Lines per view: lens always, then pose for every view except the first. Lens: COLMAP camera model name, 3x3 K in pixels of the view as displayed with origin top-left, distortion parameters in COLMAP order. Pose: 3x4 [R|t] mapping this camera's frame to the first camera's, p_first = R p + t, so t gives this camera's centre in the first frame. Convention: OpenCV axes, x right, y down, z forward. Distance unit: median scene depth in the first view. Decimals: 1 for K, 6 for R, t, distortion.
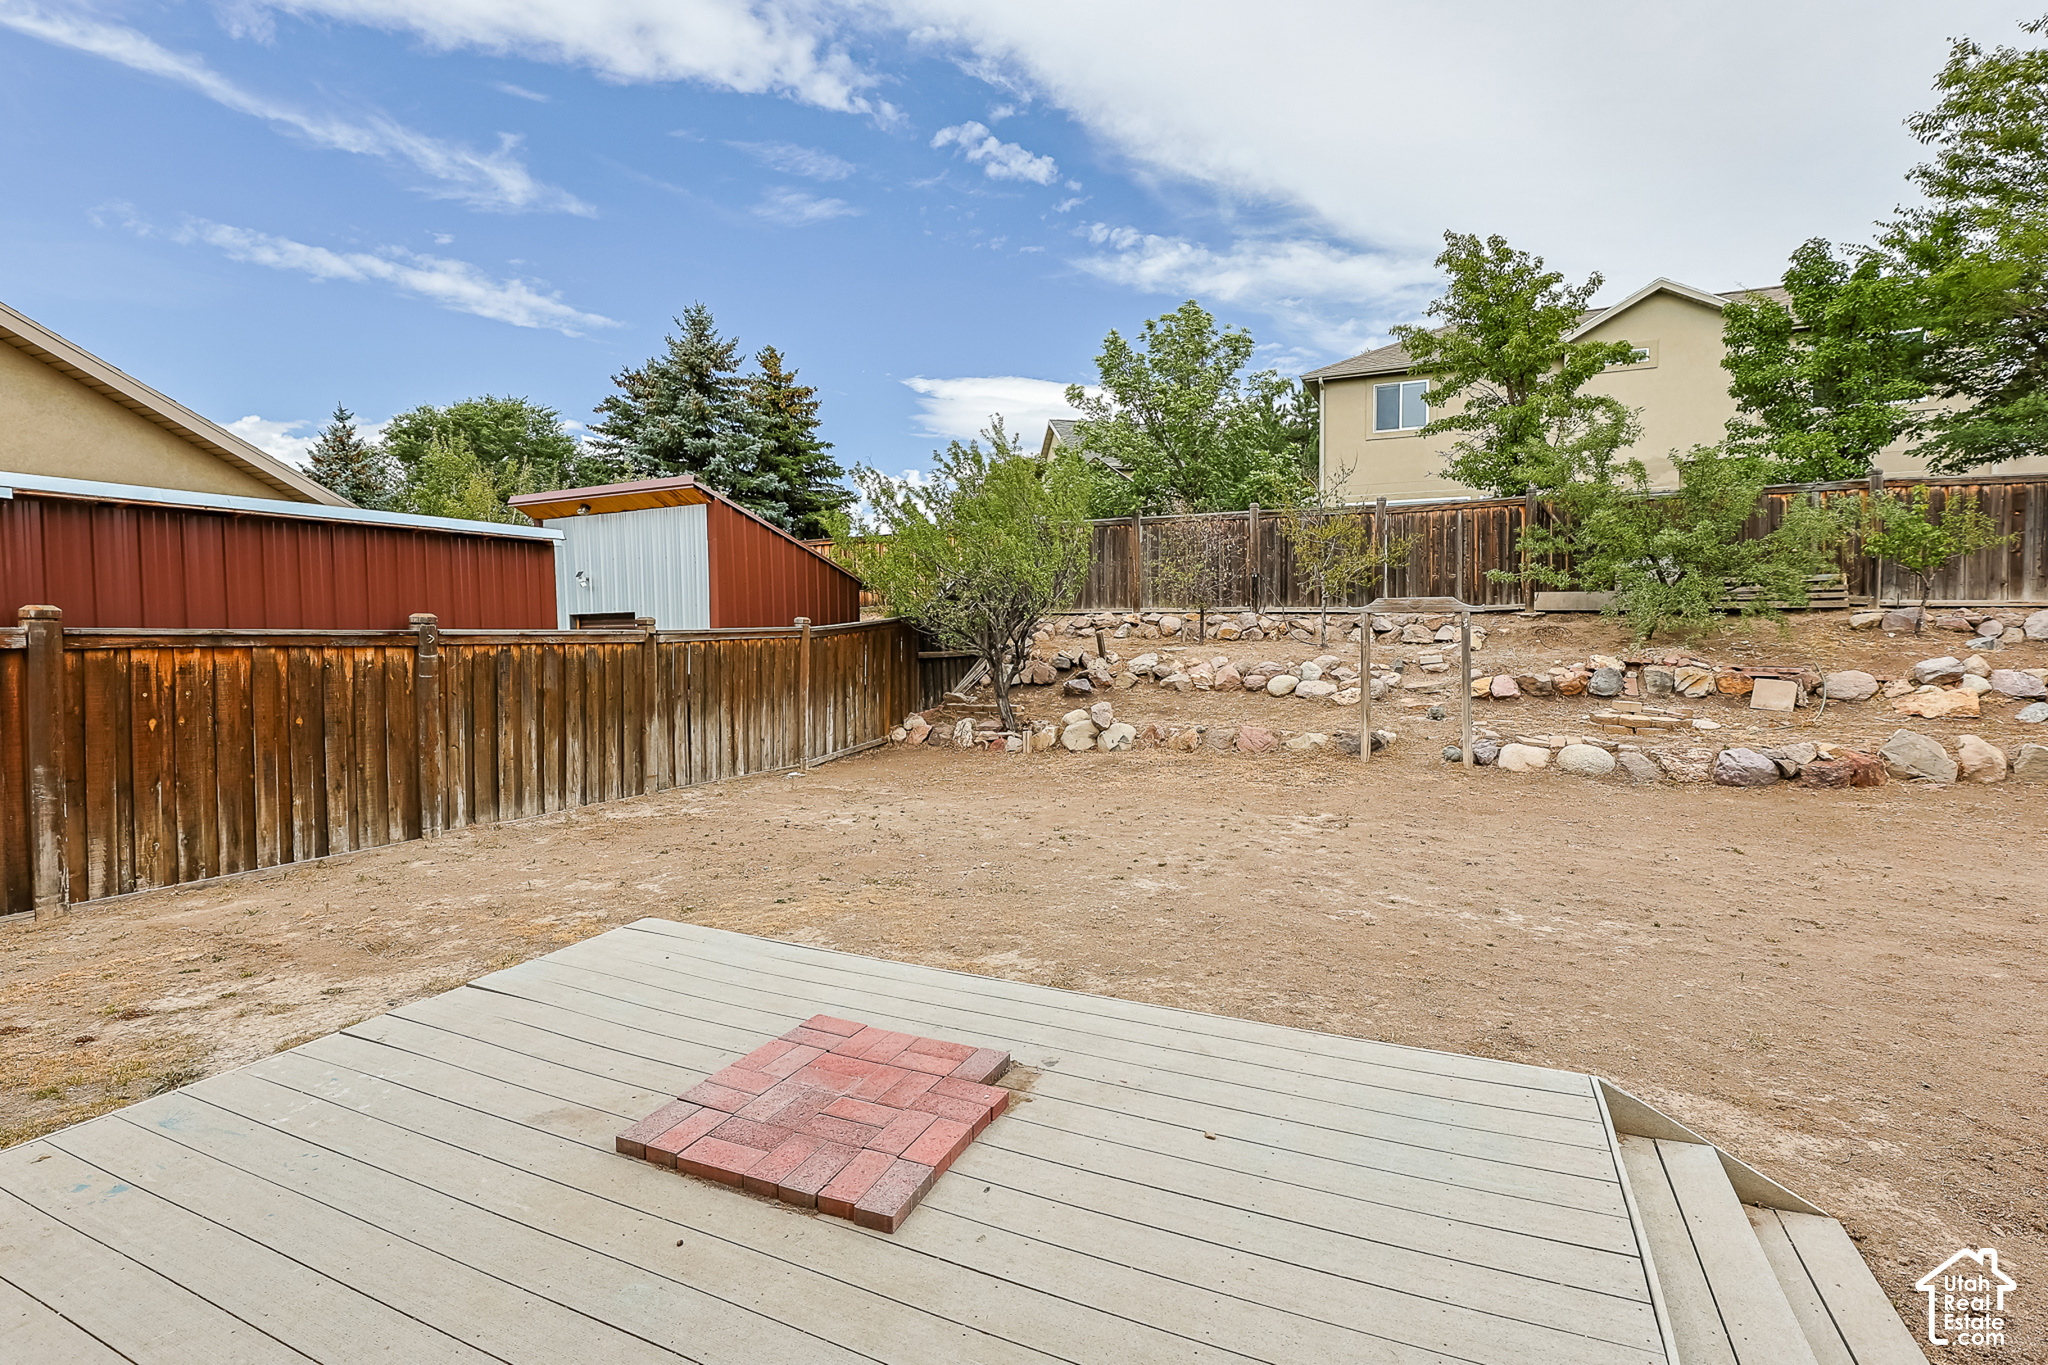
lens RADIAL K [[842.5, 0, 1046.8], [0, 842.5, 654.9], [0, 0, 1]] dist [0.002276, -0.002377]
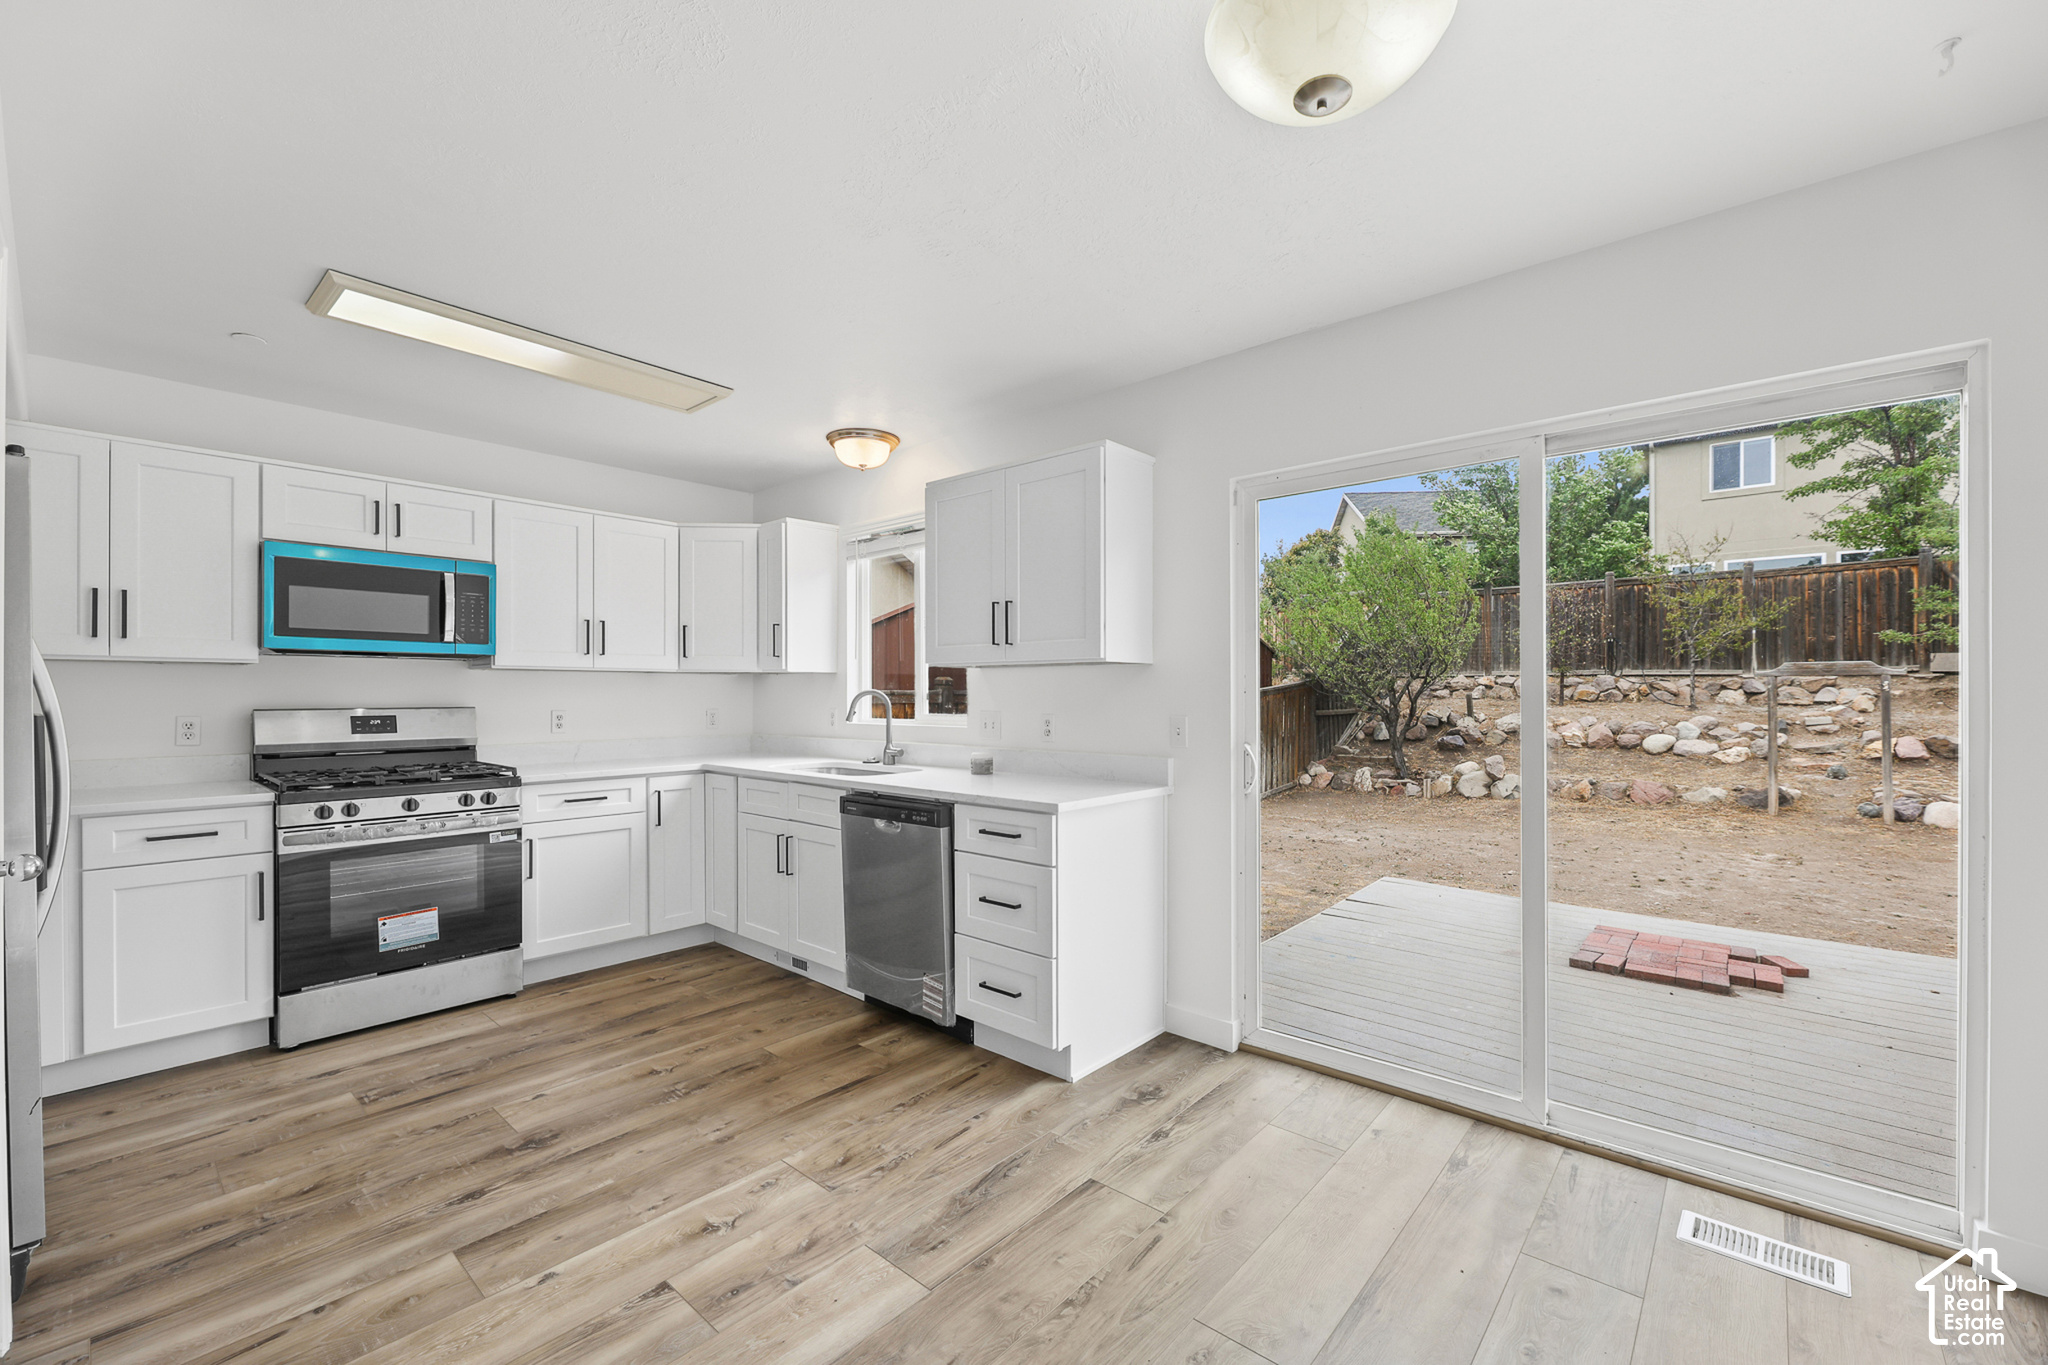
lens RADIAL K [[842.5, 0, 1003.0], [0, 842.5, 692.8], [0, 0, 1]] dist [0.002276, -0.002377]
pose [[0.968474, 0.000032, -0.249115, -0.293471], [-0.005349, 0.999772, -0.020667, -0.002253], [0.249058, 0.021348, 0.968253, -0.282924]]
